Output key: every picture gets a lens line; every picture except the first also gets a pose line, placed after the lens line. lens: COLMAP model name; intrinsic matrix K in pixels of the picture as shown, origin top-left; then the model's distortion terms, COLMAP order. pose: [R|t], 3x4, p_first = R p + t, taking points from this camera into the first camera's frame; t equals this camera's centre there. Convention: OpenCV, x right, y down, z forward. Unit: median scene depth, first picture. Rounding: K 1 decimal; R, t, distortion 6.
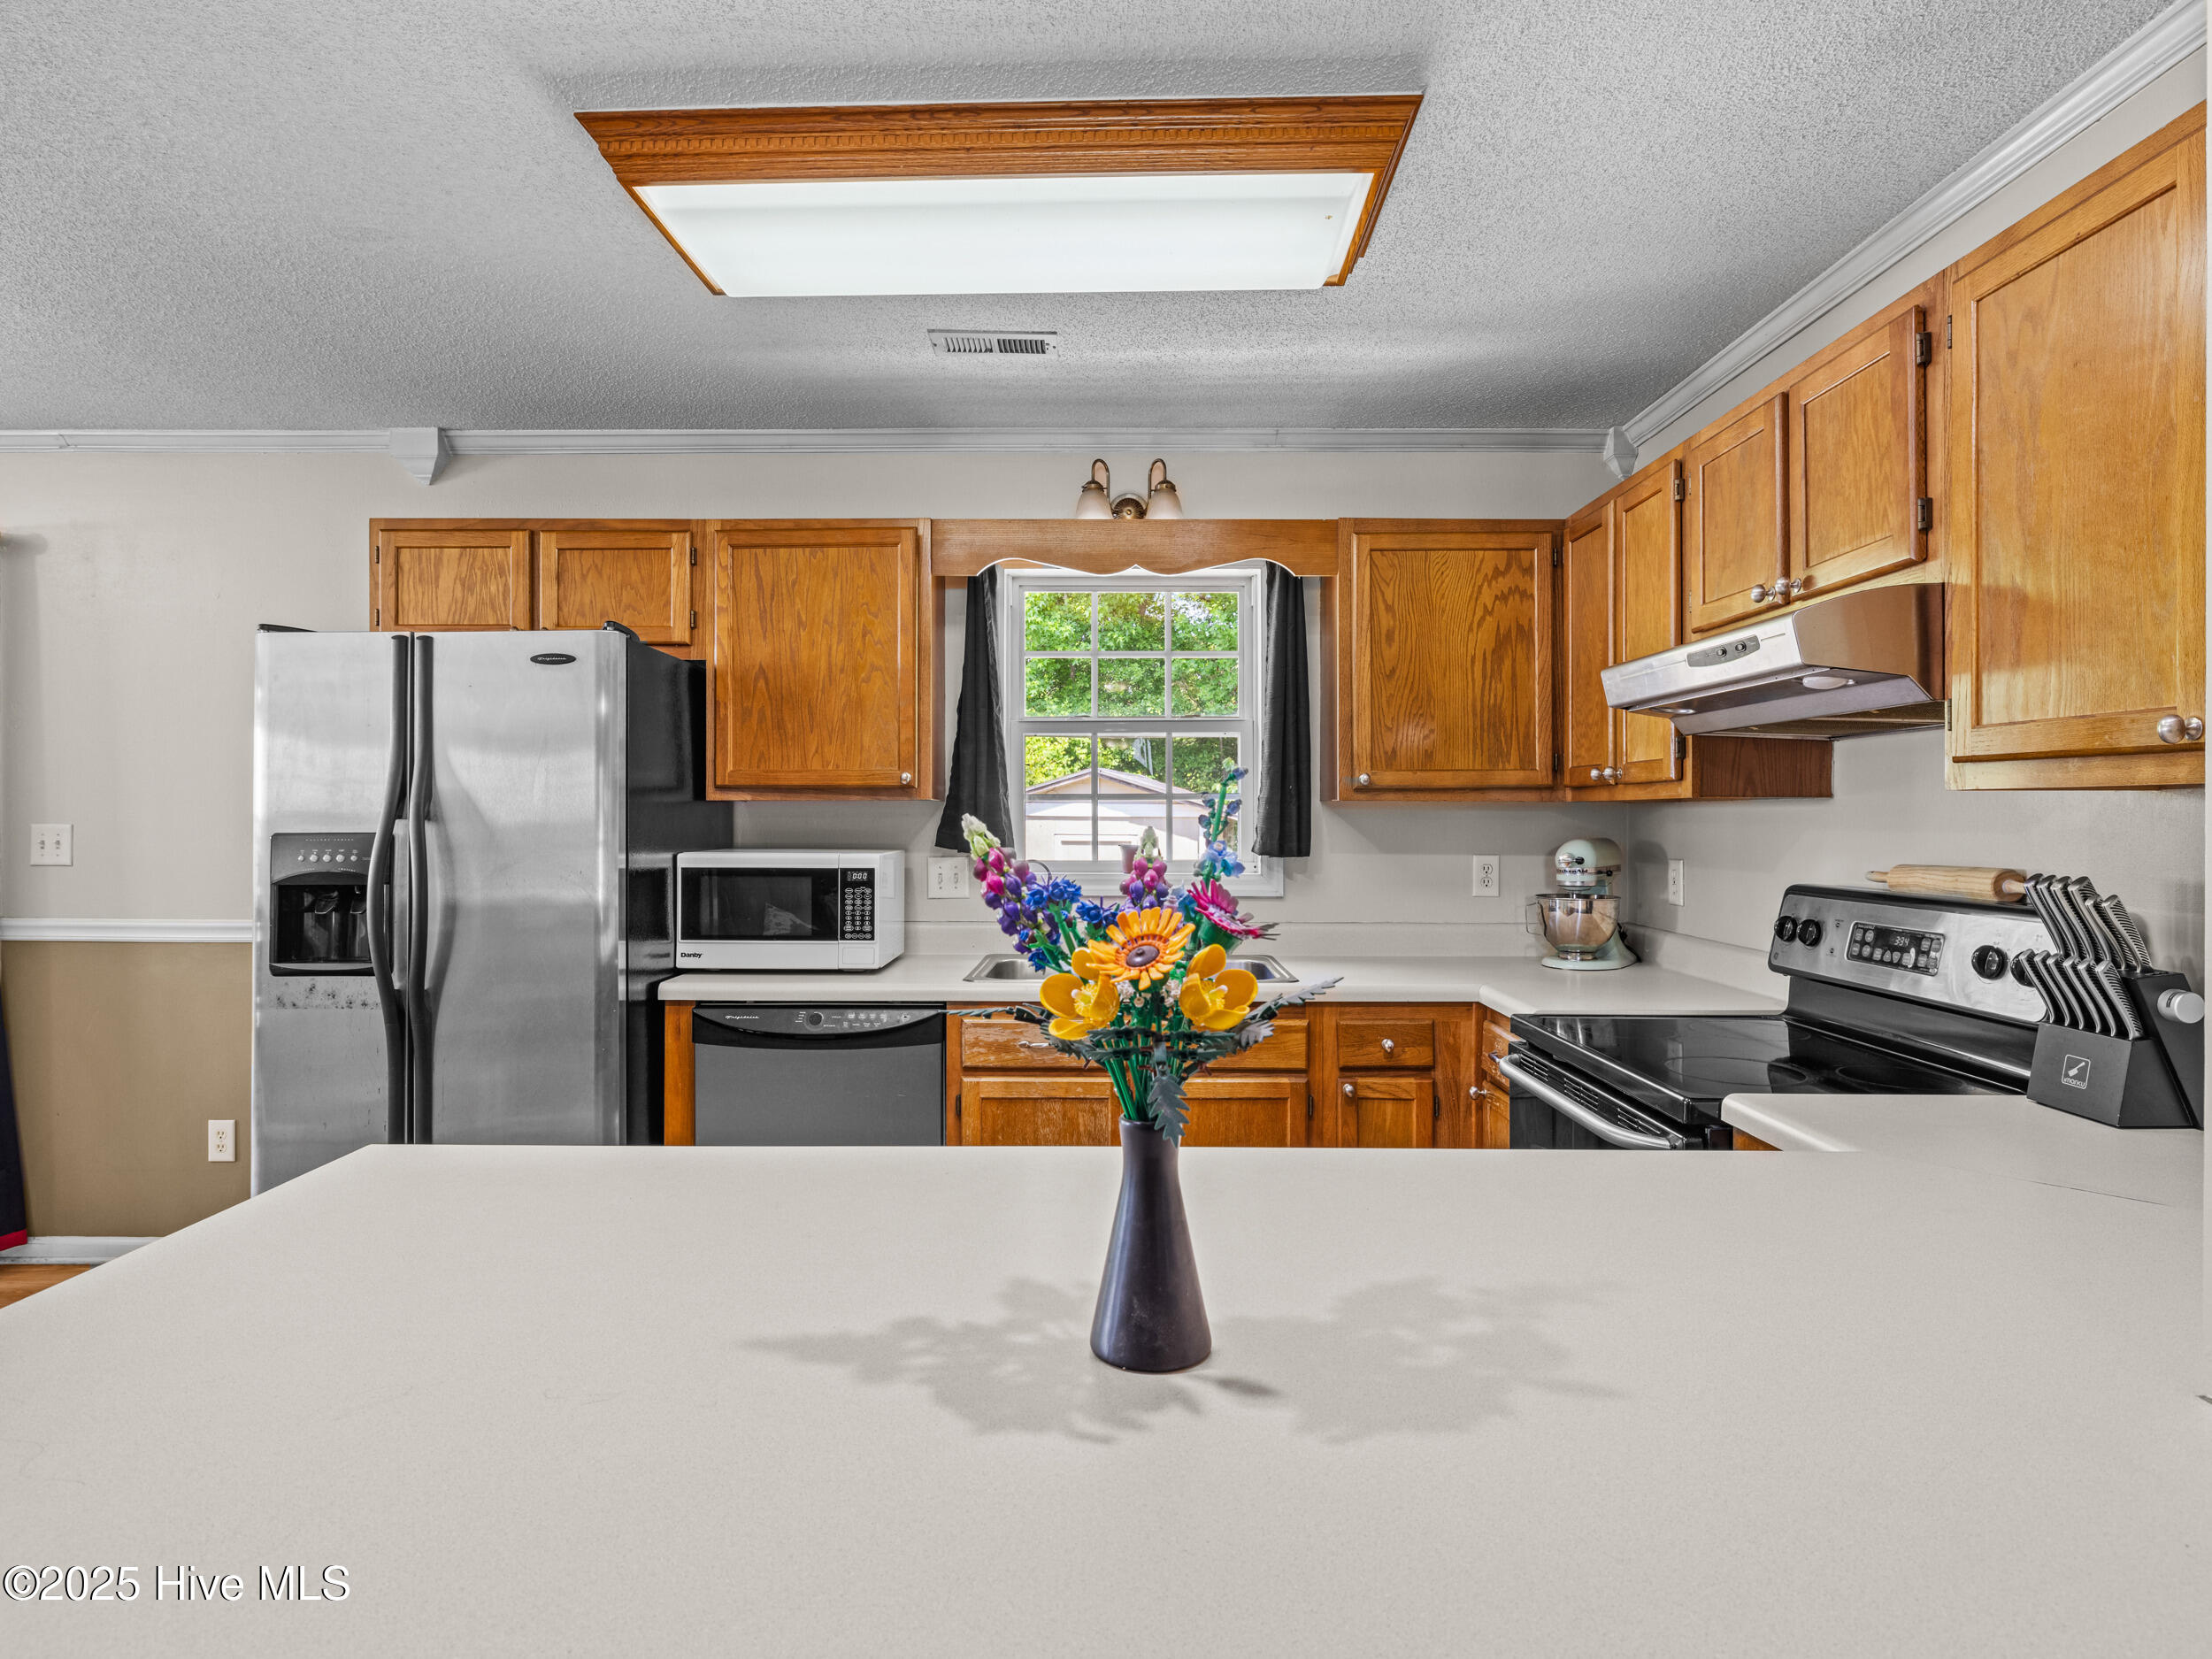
lens RADIAL K [[1175.0, 0, 1108.3], [0, 1175.0, 818.2], [0, 0, 1]] dist [-0.004116, -0.003034]
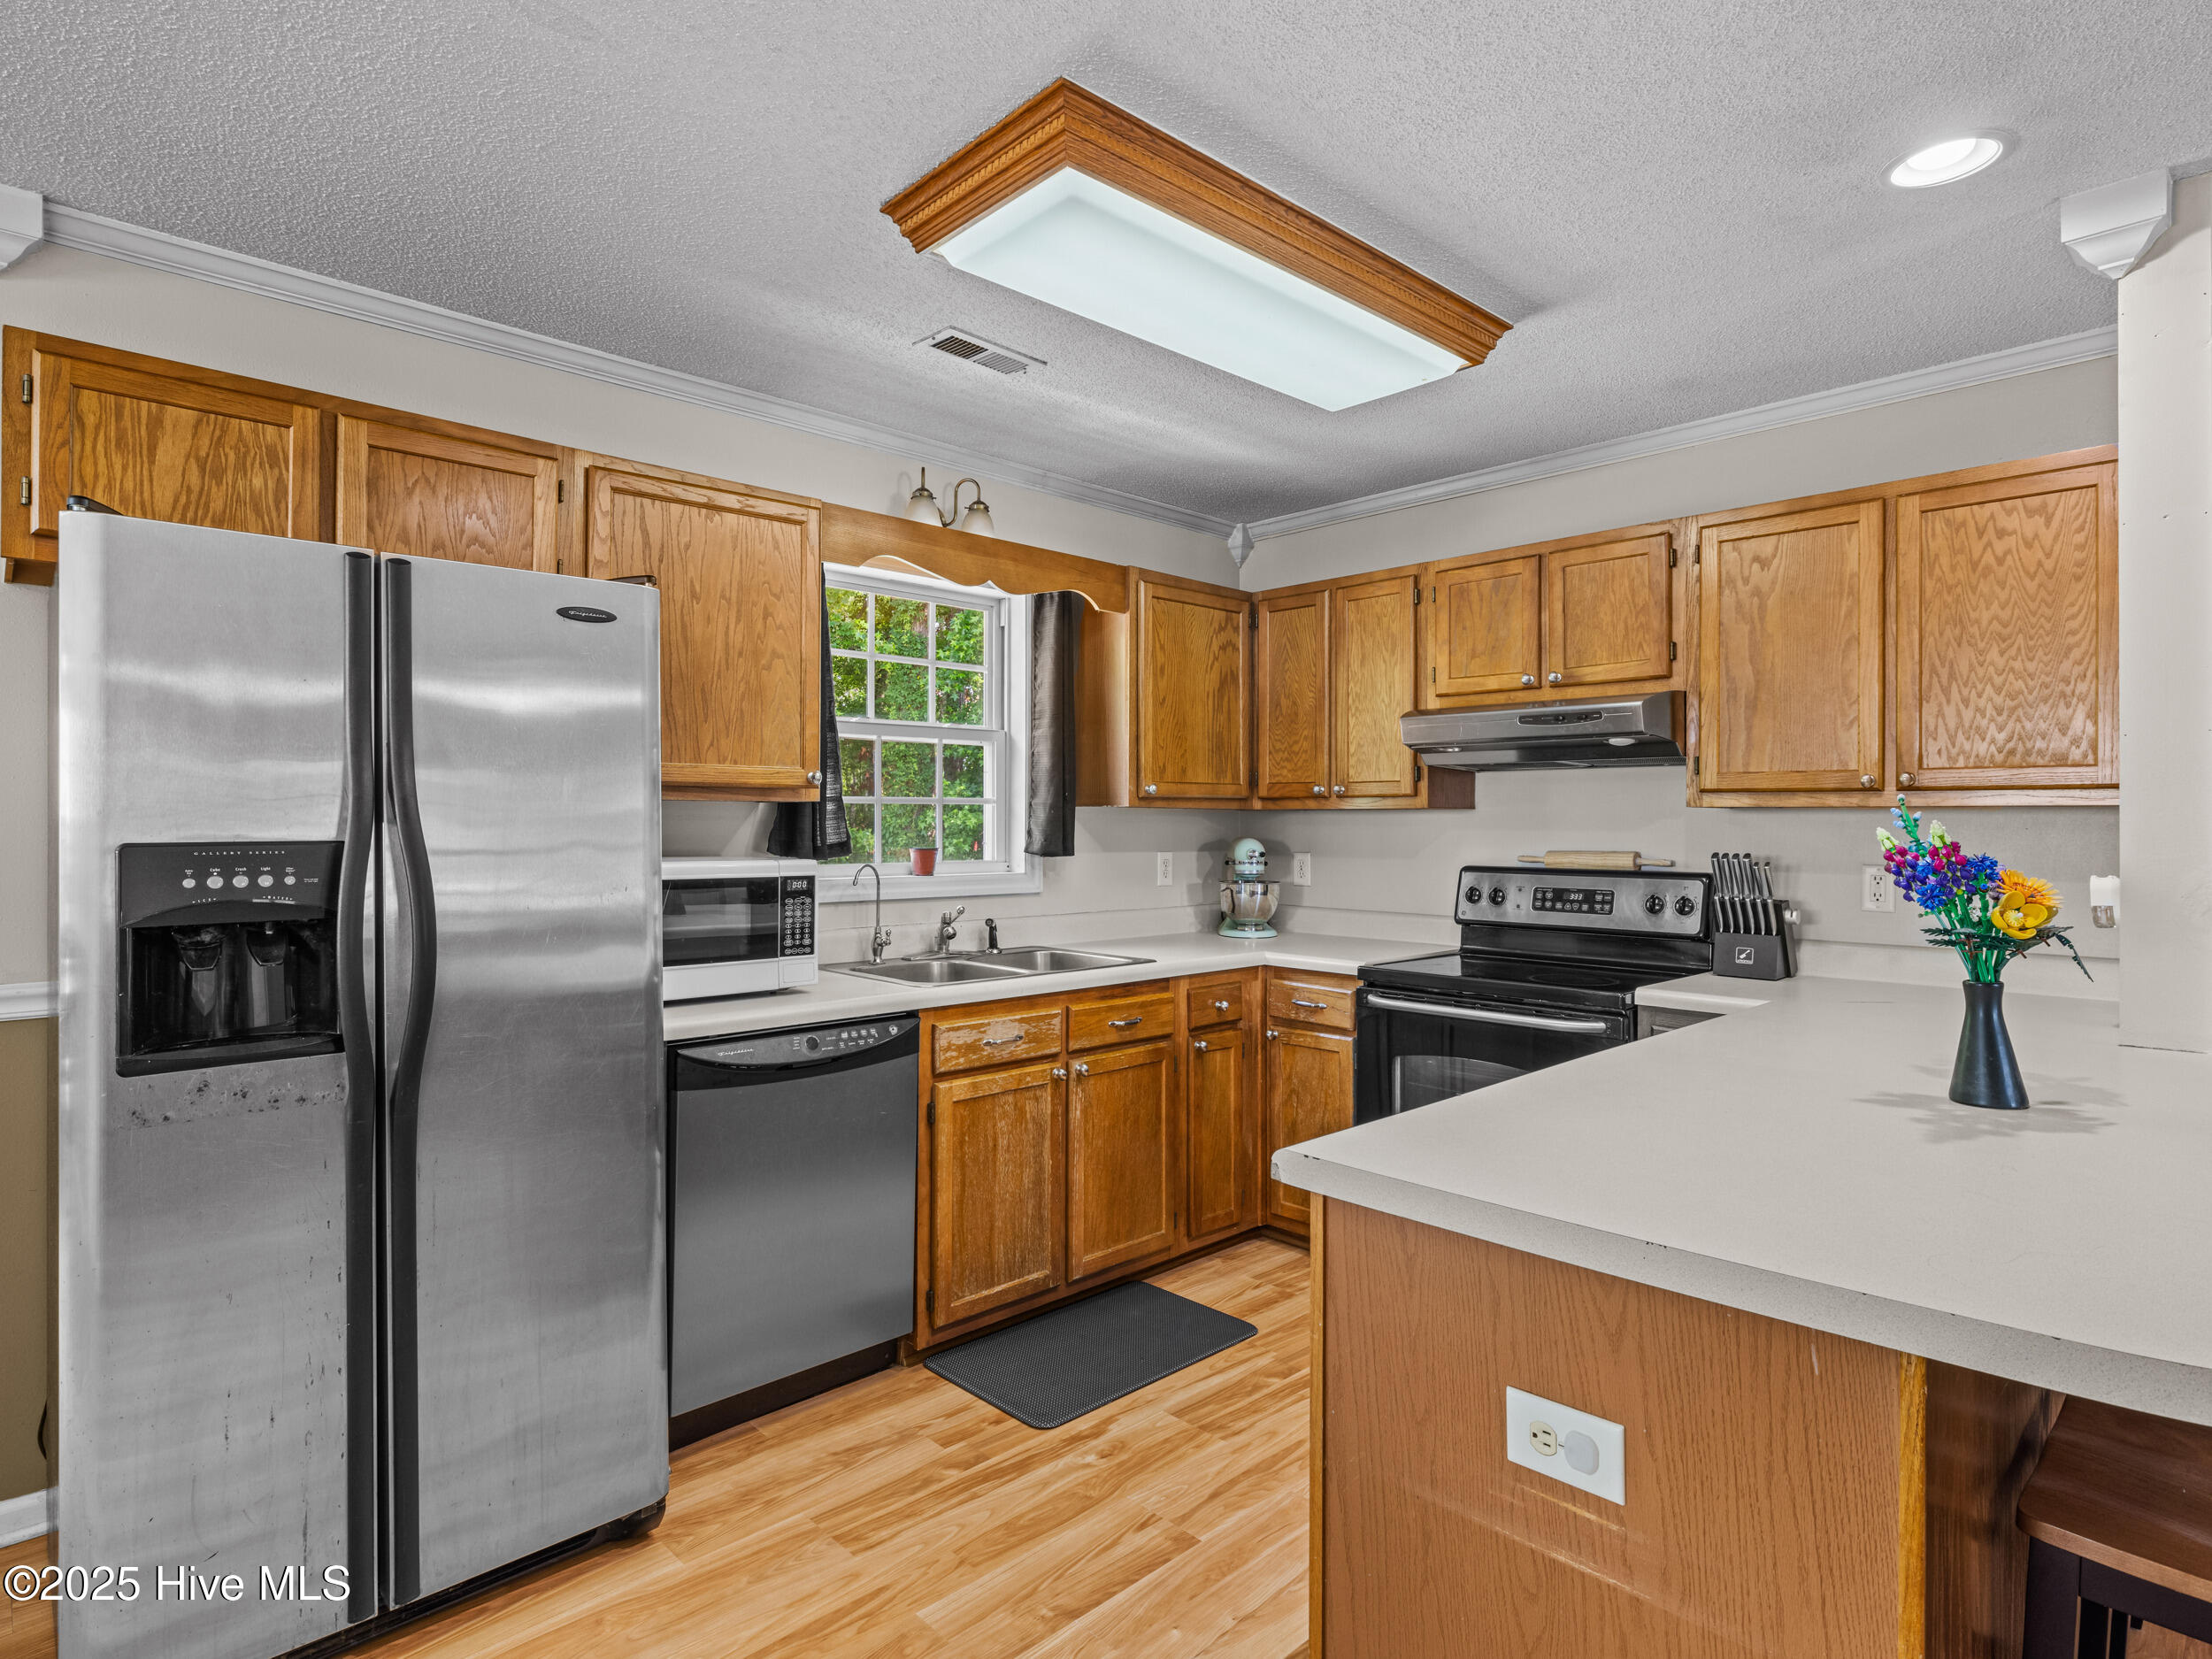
lens RADIAL K [[1175.0, 0, 1092.6], [0, 1175.0, 813.8], [0, 0, 1]] dist [-0.004116, -0.003034]
pose [[0.726164, 0.006076, 0.687494, -0.672299], [-0.002488, 0.999978, -0.006209, -0.000450], [-0.687517, 0.002798, 0.726163, 0.184270]]
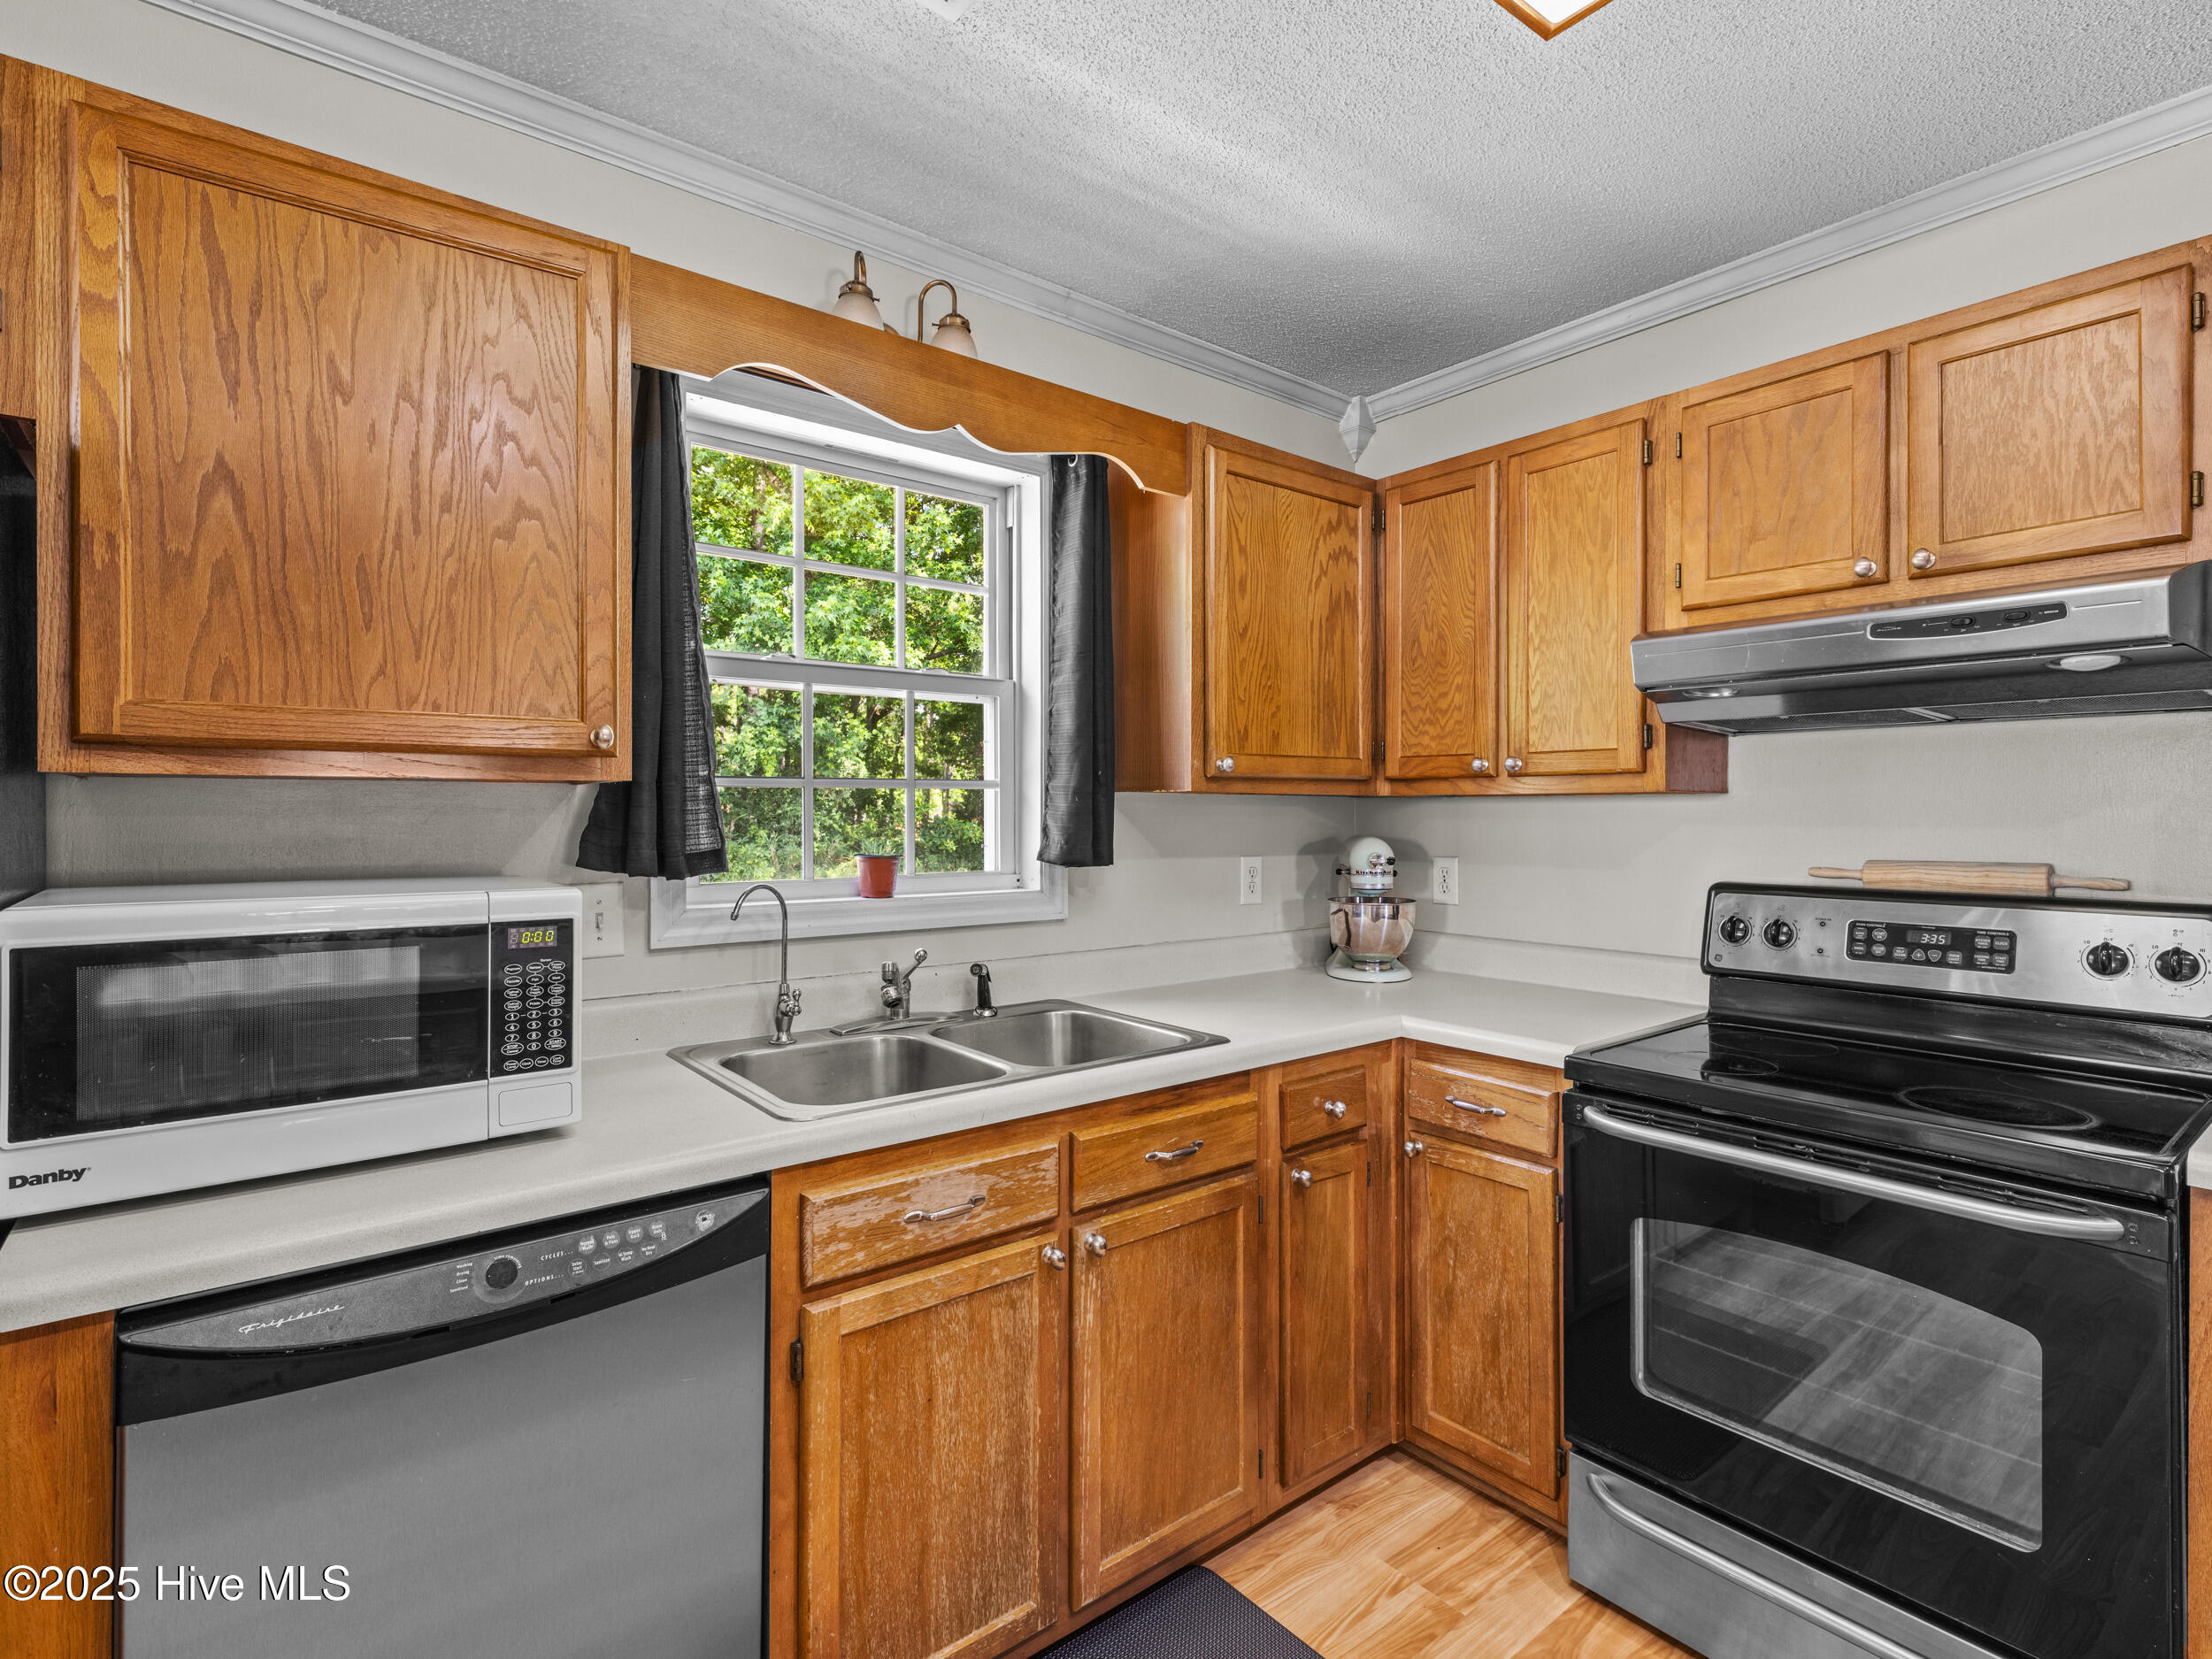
lens RADIAL K [[1083.2, 0, 1114.9], [0, 1083.2, 819.1], [0, 0, 1]] dist [-0.010318, 0.005835]
pose [[0.774909, -0.004201, 0.632059, -0.306565], [-0.000706, 0.999972, 0.007512, -0.002169], [-0.632072, -0.006268, 0.774884, 0.510809]]
